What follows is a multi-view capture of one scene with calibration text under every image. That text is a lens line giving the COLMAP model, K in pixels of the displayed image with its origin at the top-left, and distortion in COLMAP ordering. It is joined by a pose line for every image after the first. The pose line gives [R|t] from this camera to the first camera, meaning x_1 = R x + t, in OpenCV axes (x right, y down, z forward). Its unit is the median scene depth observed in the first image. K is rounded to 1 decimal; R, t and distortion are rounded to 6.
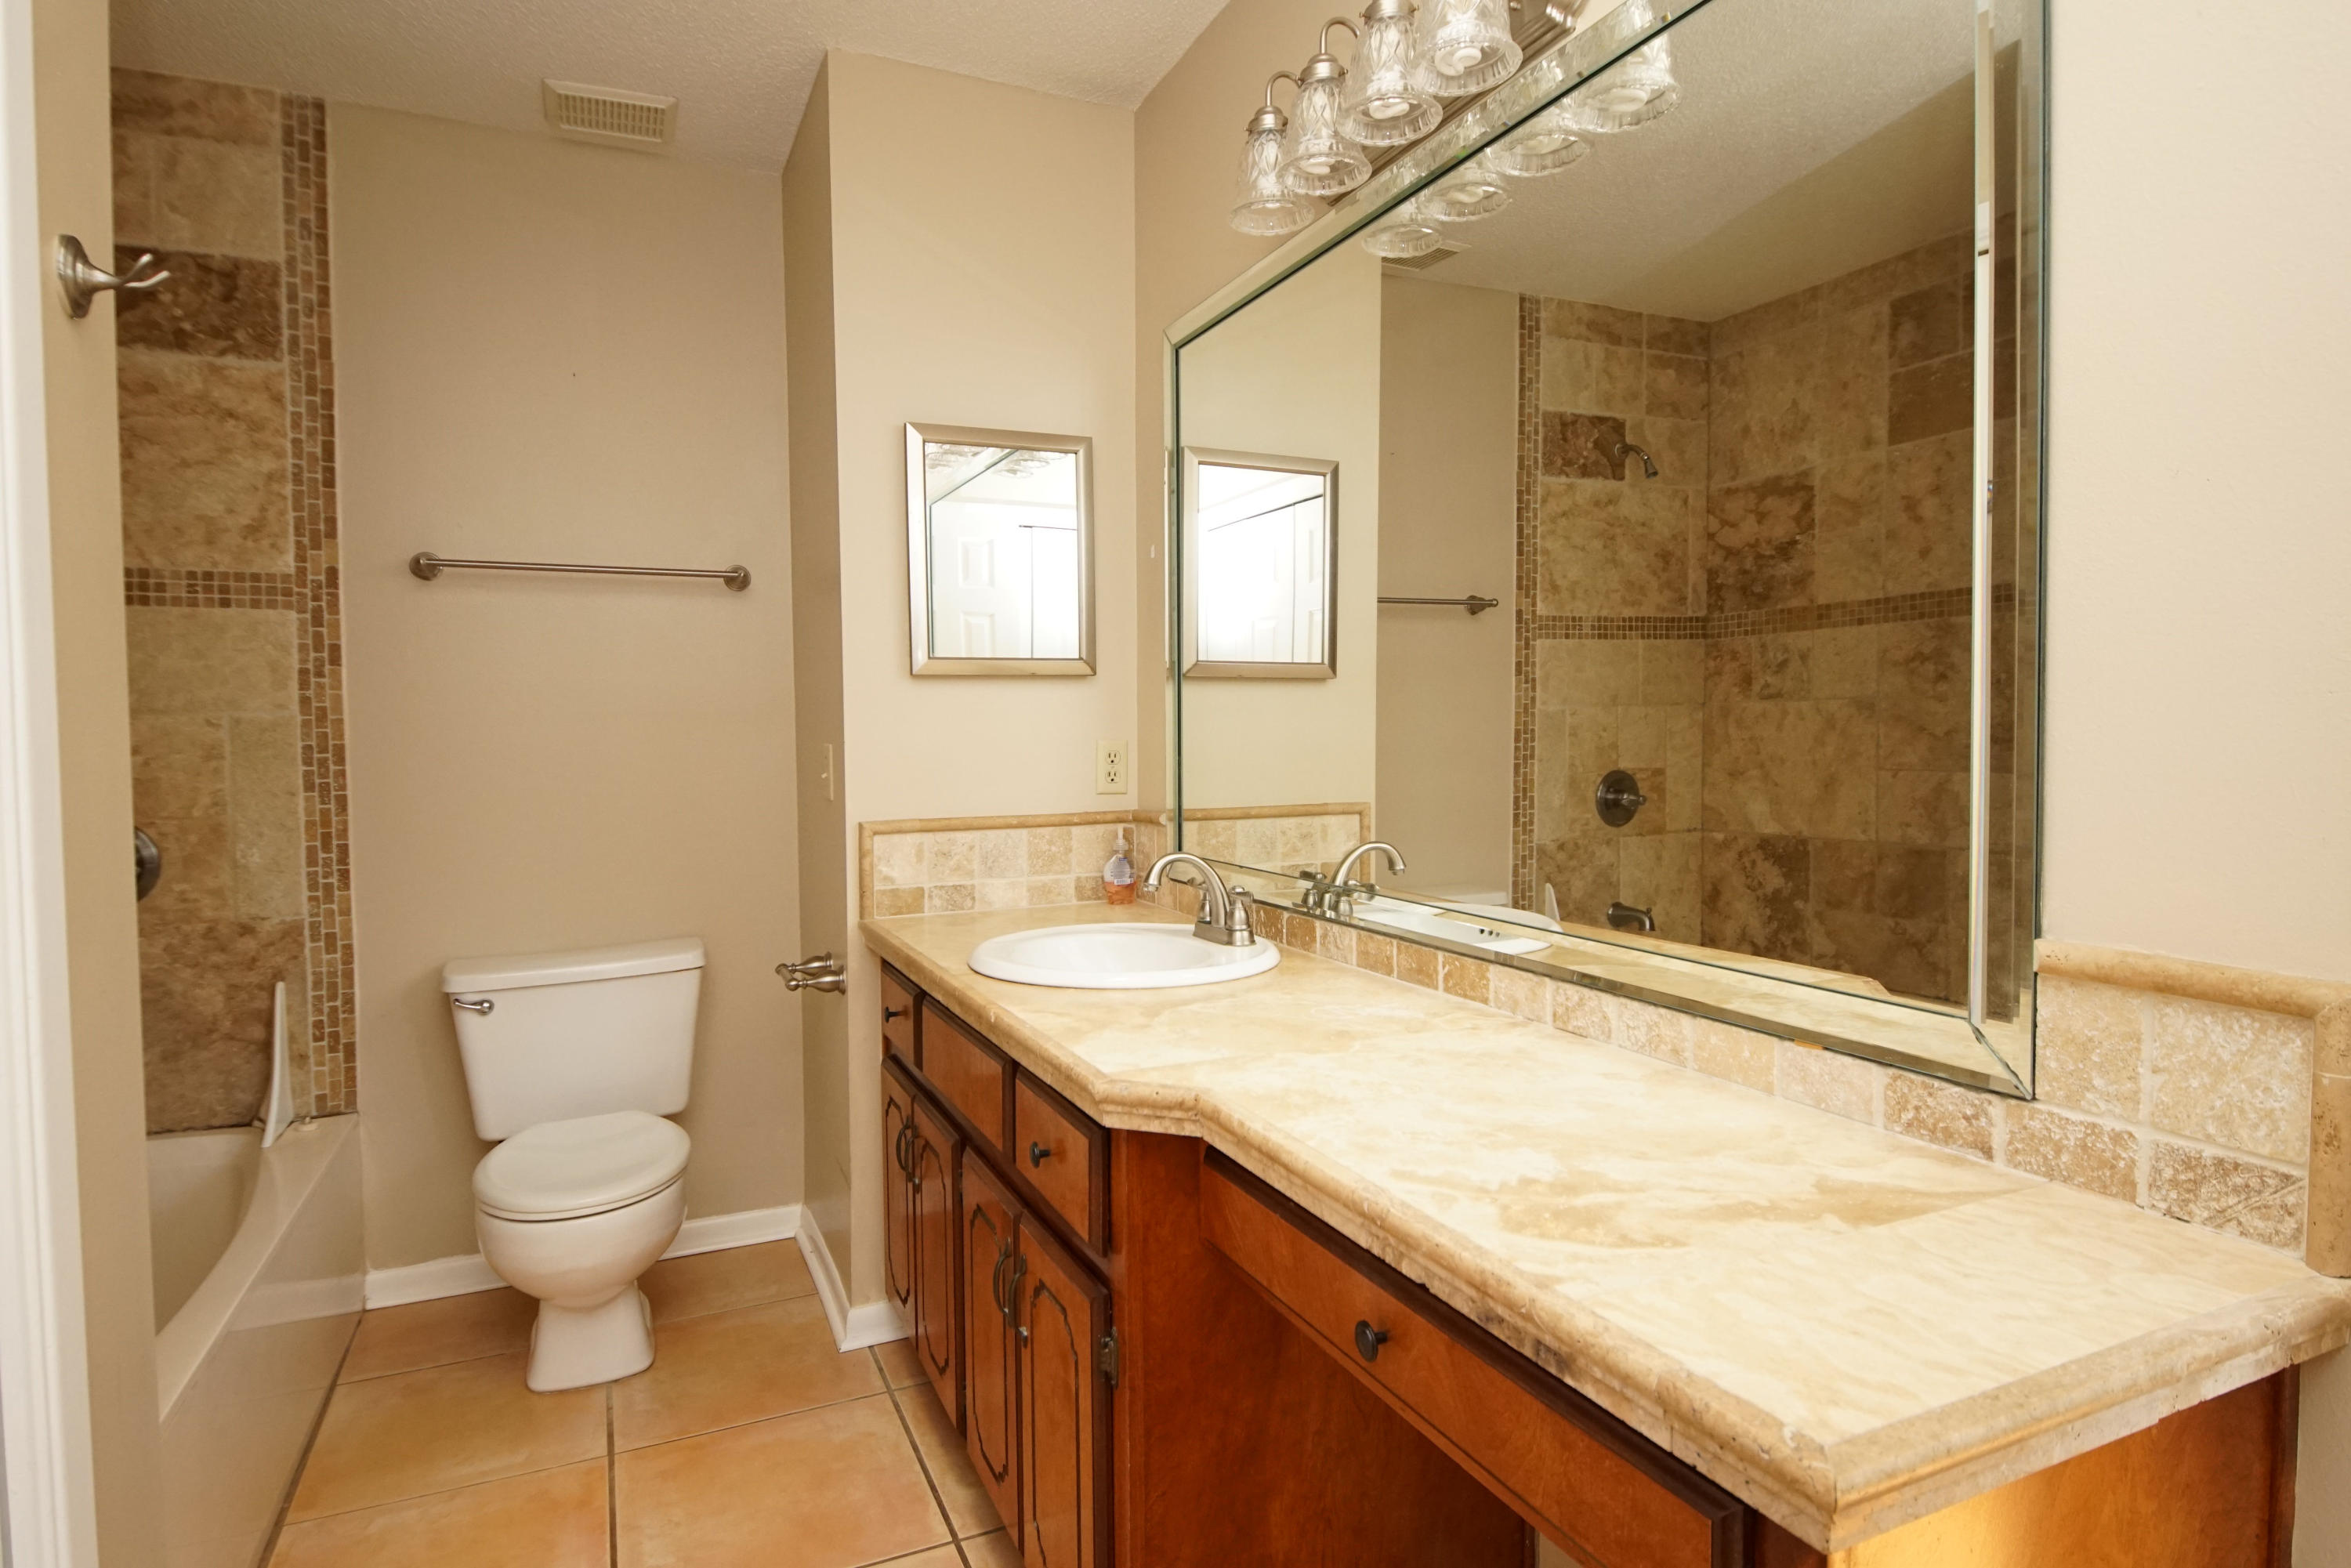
lens RADIAL K [[1256.7, 0, 1157.8], [0, 1256.7, 770.2], [0, 0, 1]] dist [0.042833, -0.039366]
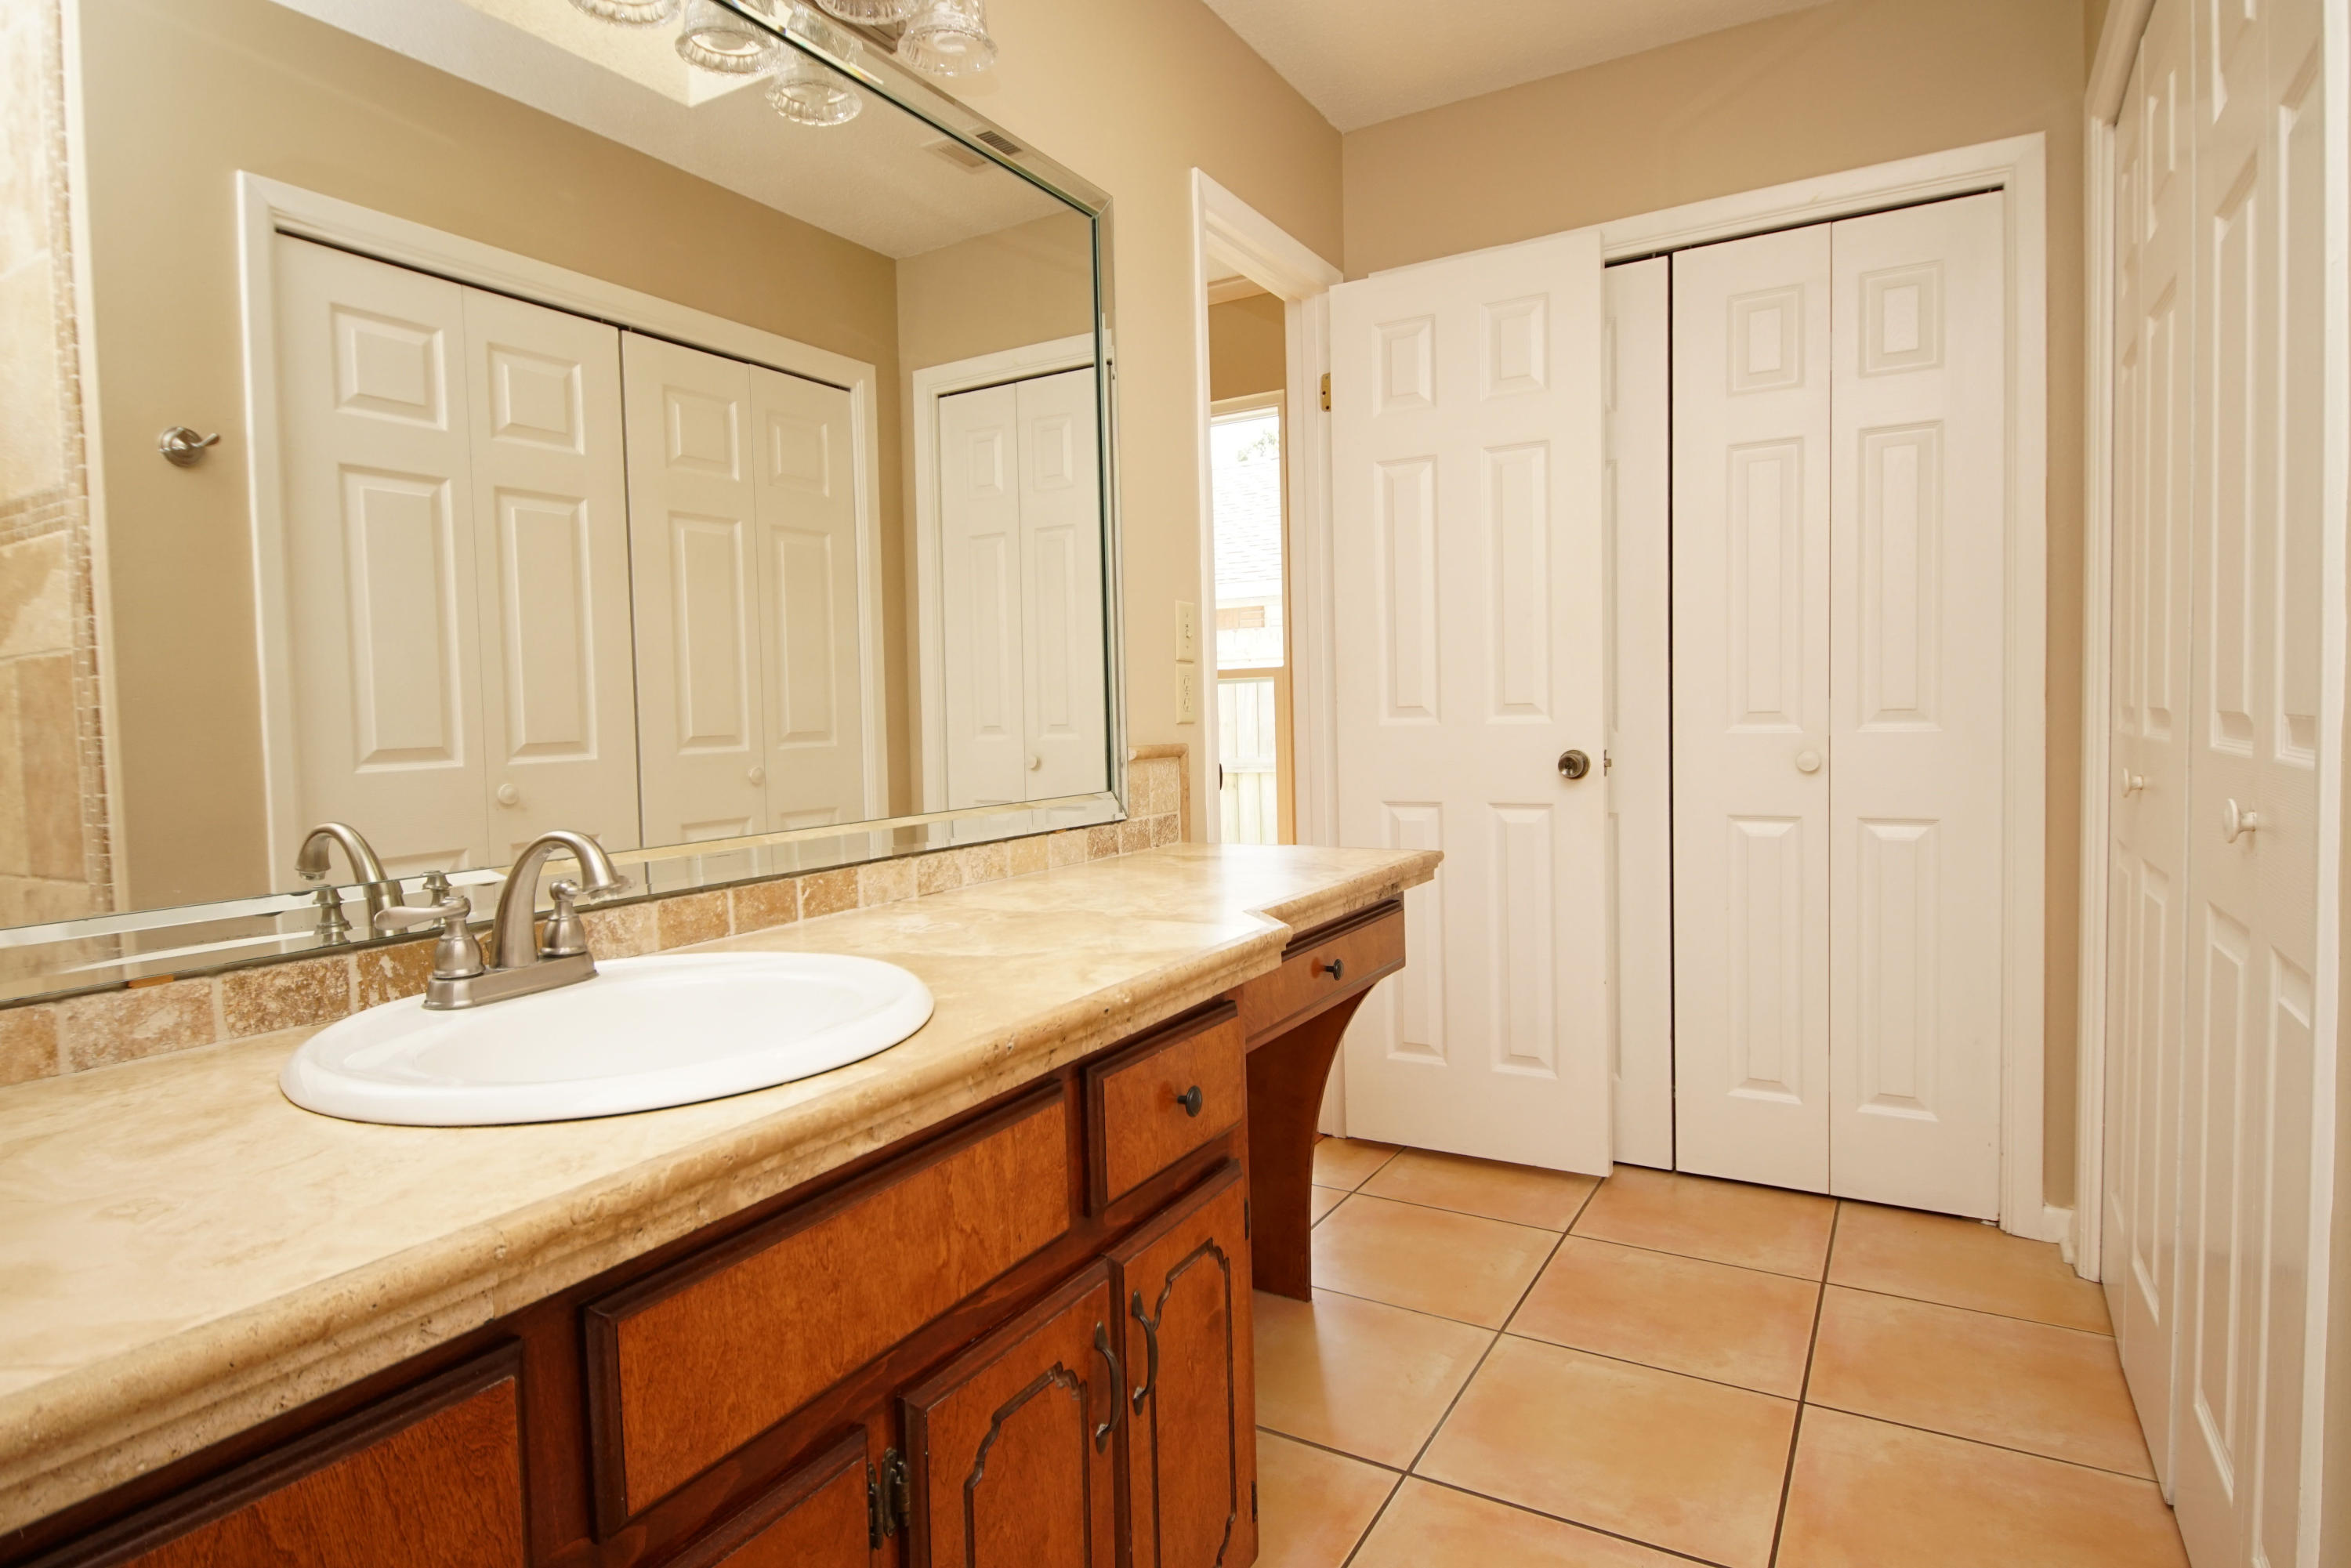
lens RADIAL K [[1256.7, 0, 1157.8], [0, 1256.7, 770.2], [0, 0, 1]] dist [0.042833, -0.039366]
pose [[-0.568294, -0.019226, 0.822601, -0.704242], [0.057509, 0.996354, 0.063017, 0.023914], [-0.820813, 0.083119, -0.565117, 1.342553]]
